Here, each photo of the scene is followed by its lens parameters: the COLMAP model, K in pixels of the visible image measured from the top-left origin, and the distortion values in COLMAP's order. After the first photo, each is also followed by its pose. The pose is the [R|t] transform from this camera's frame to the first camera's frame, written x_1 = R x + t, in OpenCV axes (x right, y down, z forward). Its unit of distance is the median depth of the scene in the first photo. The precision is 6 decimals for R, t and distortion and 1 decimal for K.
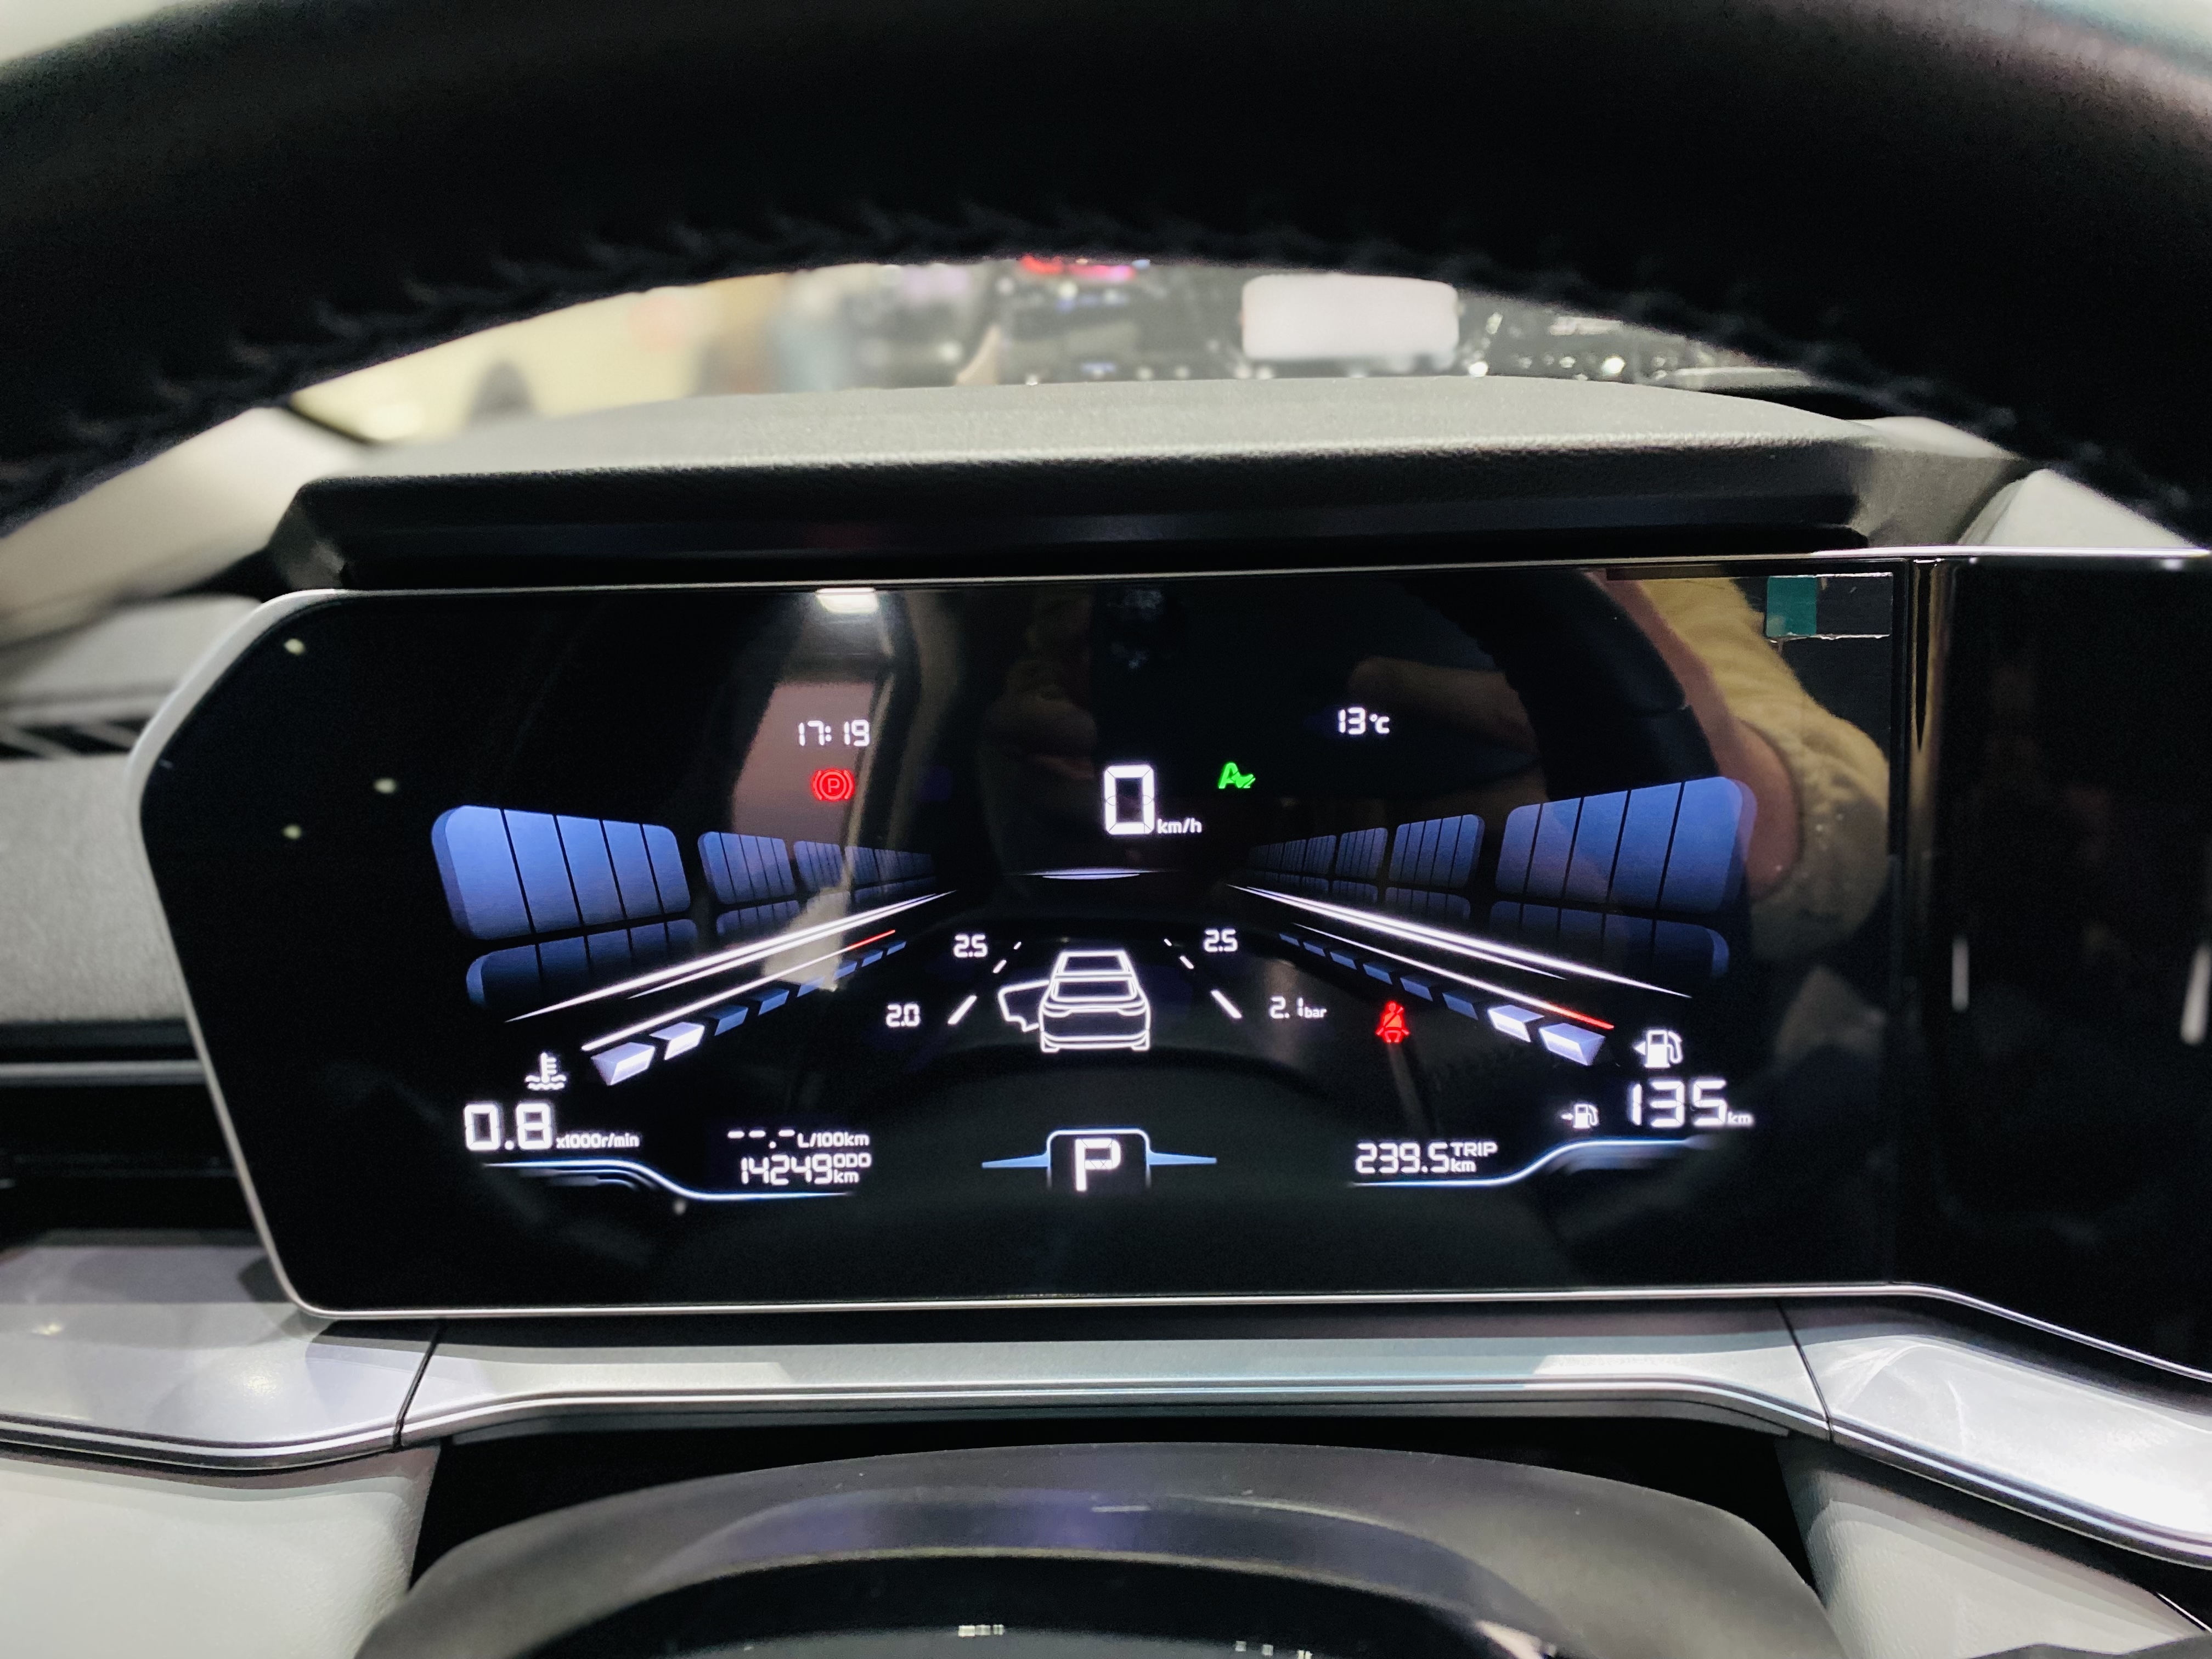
lens RADIAL K [[1688.4, 0, 1137.2], [0, 1688.4, 798.3], [0, 0, 1]] dist [0.094043, -0.138460]
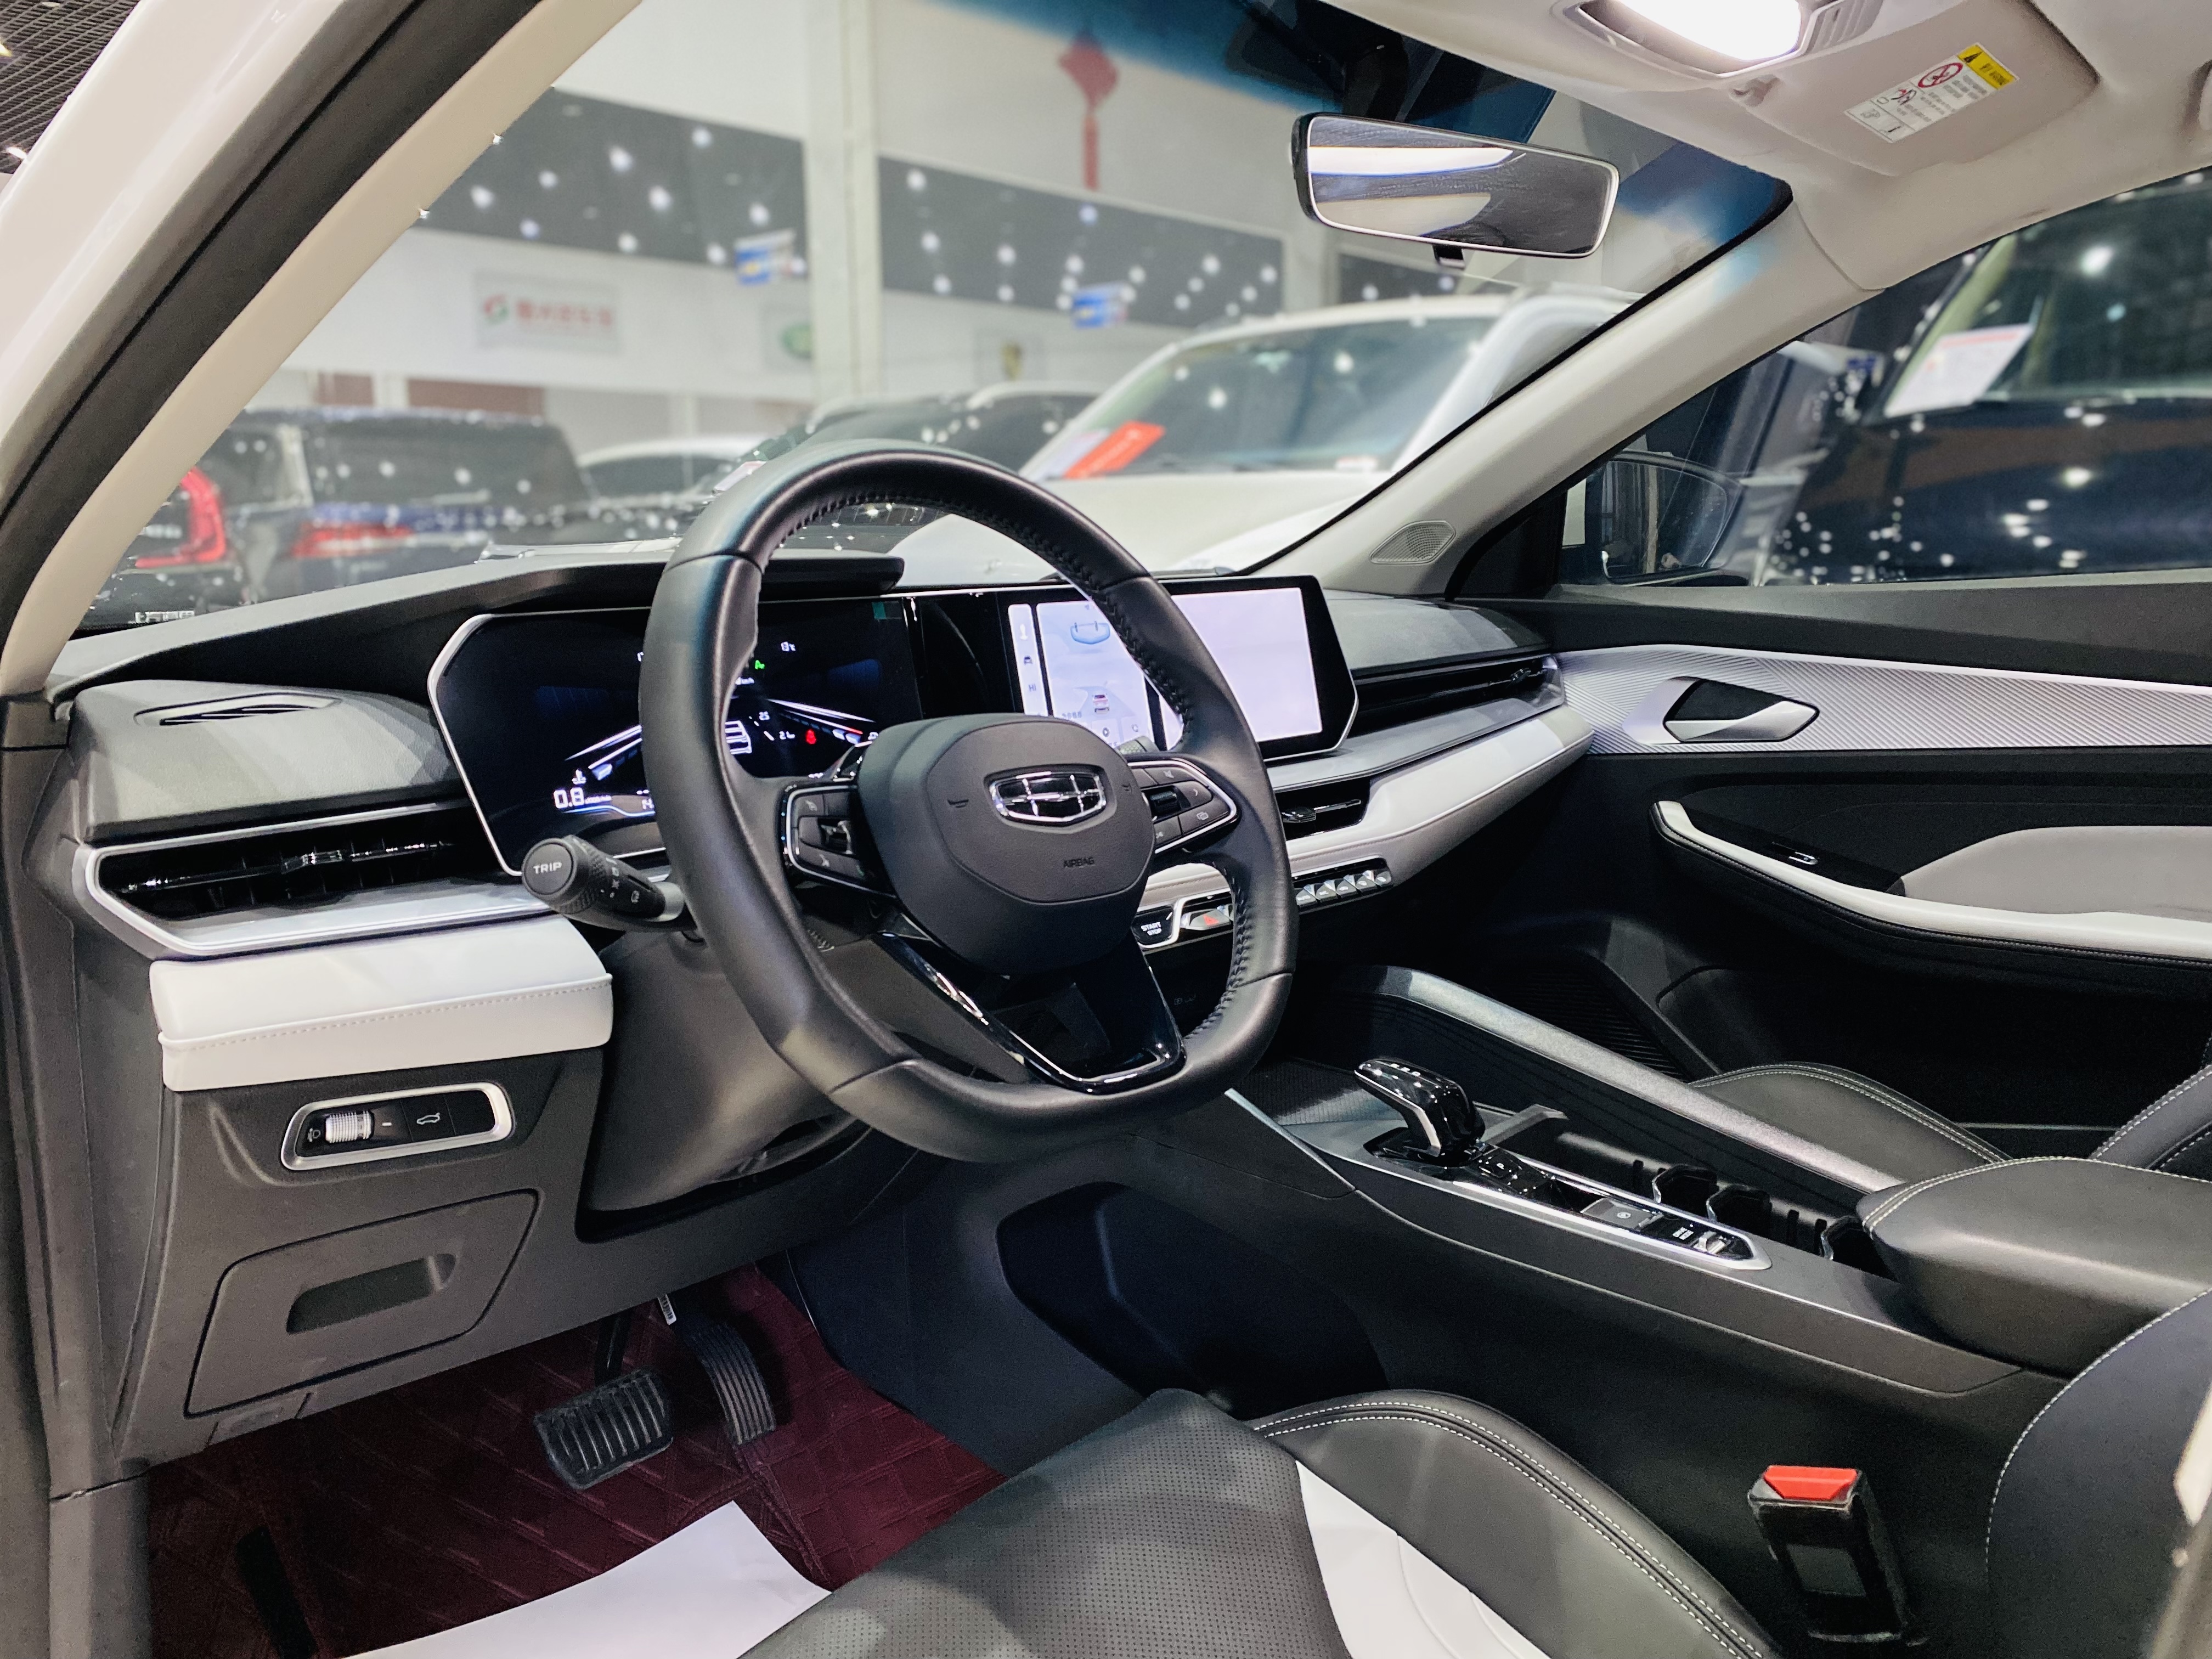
lens RADIAL K [[1688.4, 0, 1137.2], [0, 1688.4, 798.3], [0, 0, 1]] dist [0.094043, -0.138460]
pose [[0.636936, -0.102195, 0.764113, -1.963814], [0.218176, 0.974548, -0.051524, 0.553851], [-0.739399, 0.199528, 0.643022, -1.551308]]
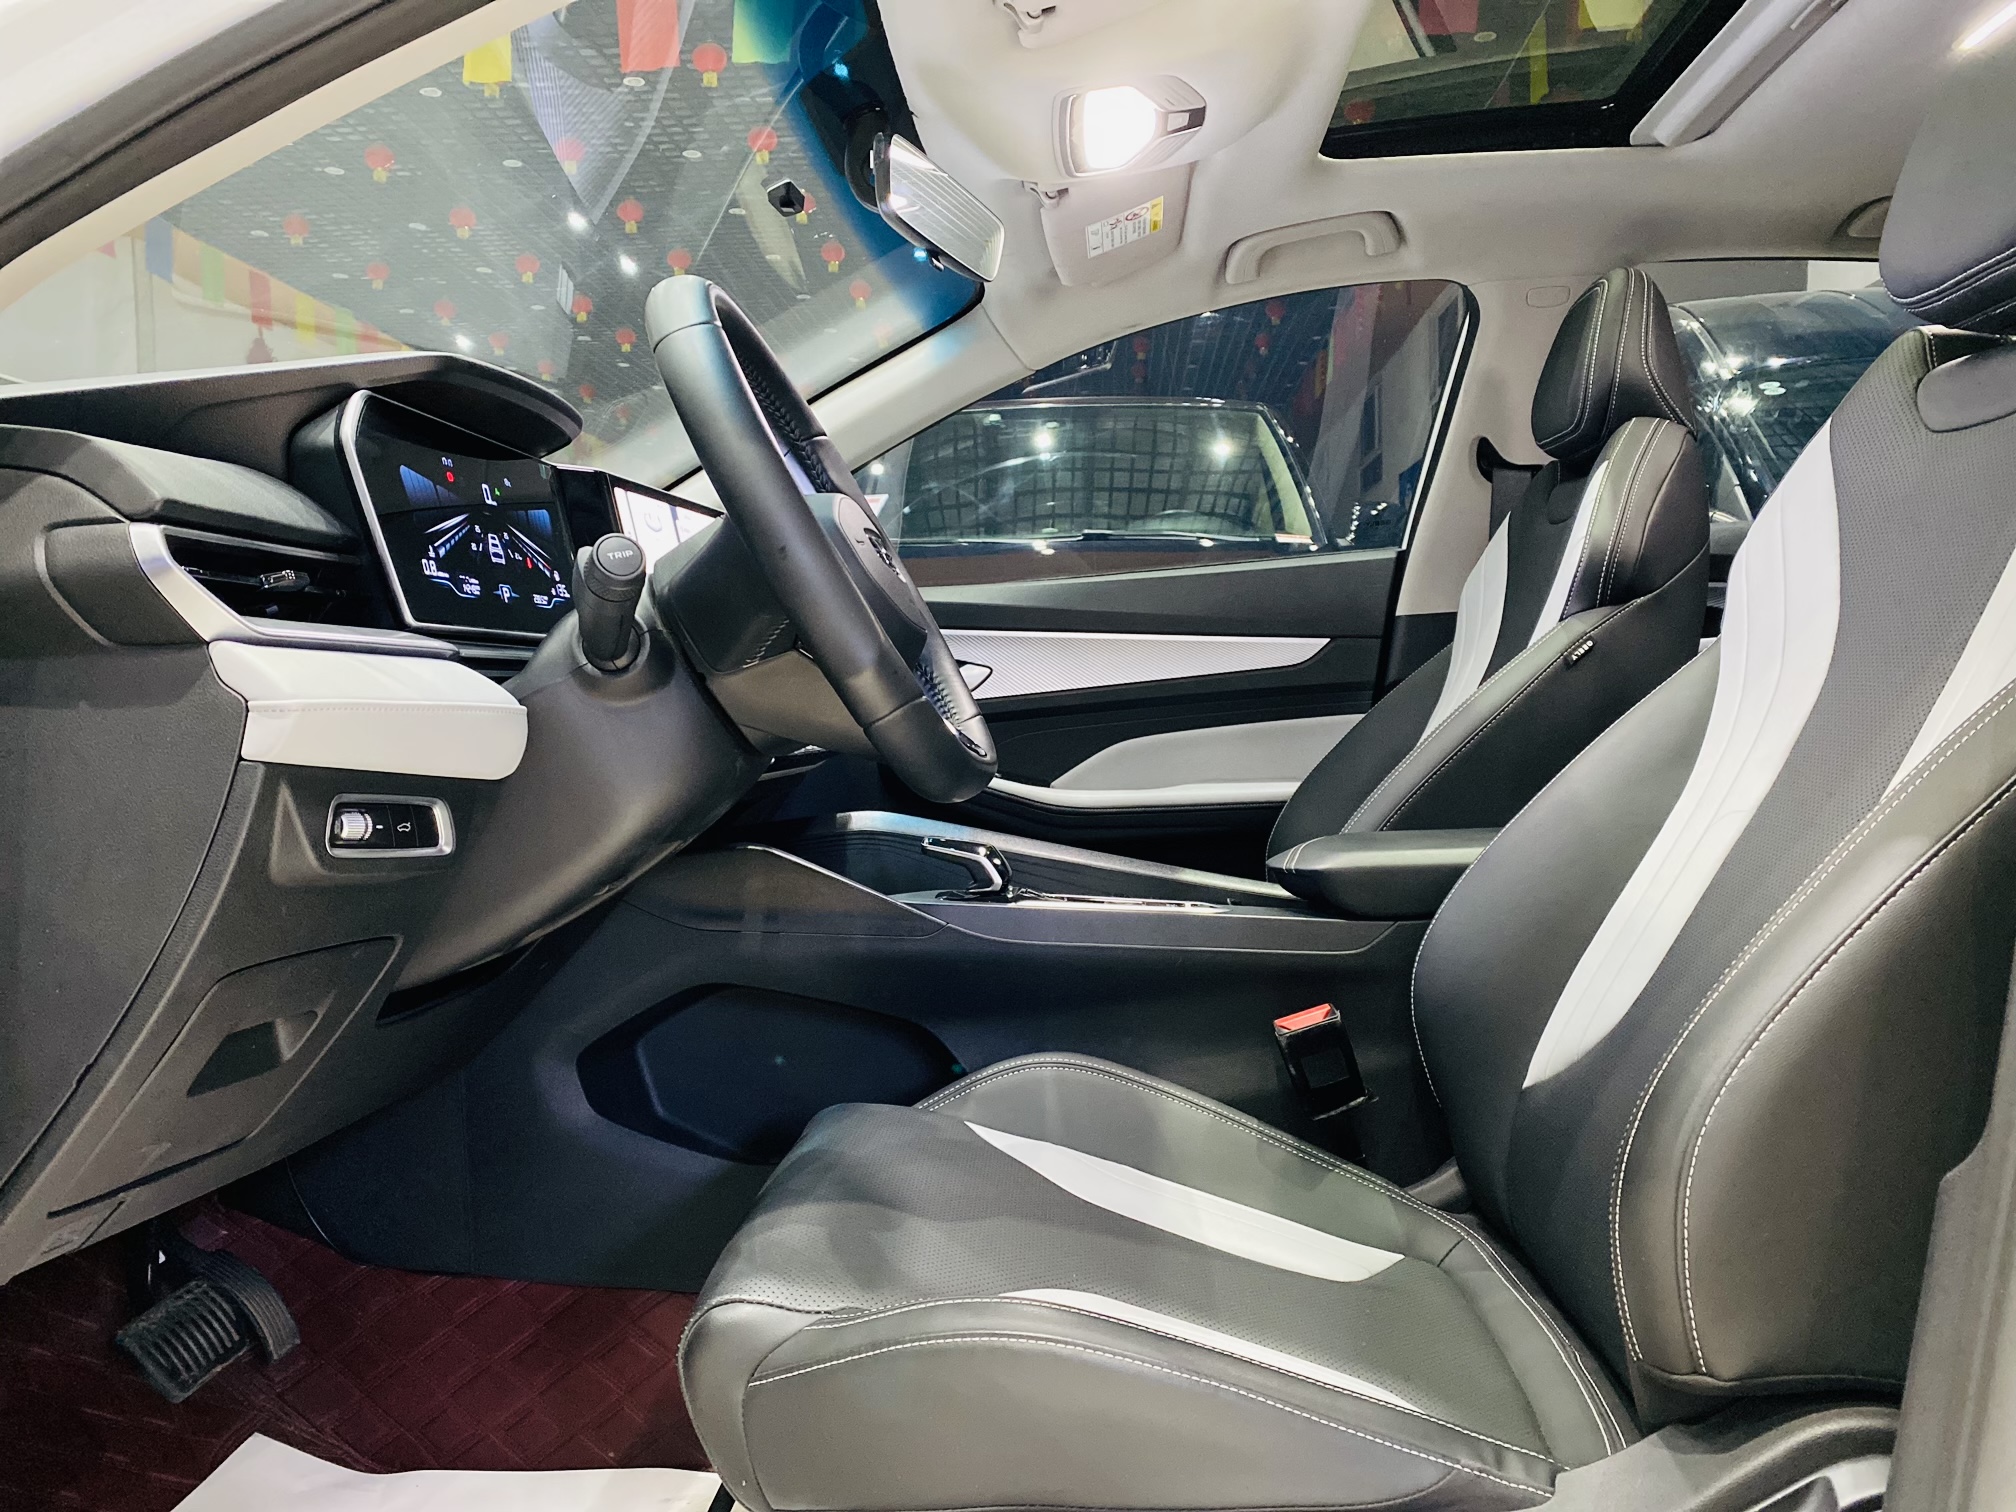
lens RADIAL K [[1538.8, 0, 1036.5], [0, 1538.8, 727.5], [0, 0, 1]] dist [0.094043, -0.138460]
pose [[0.033080, 0.002027, 0.999451, -3.220827], [0.310741, 0.950416, -0.012212, 0.862698], [-0.949919, 0.310974, 0.030810, -0.052176]]
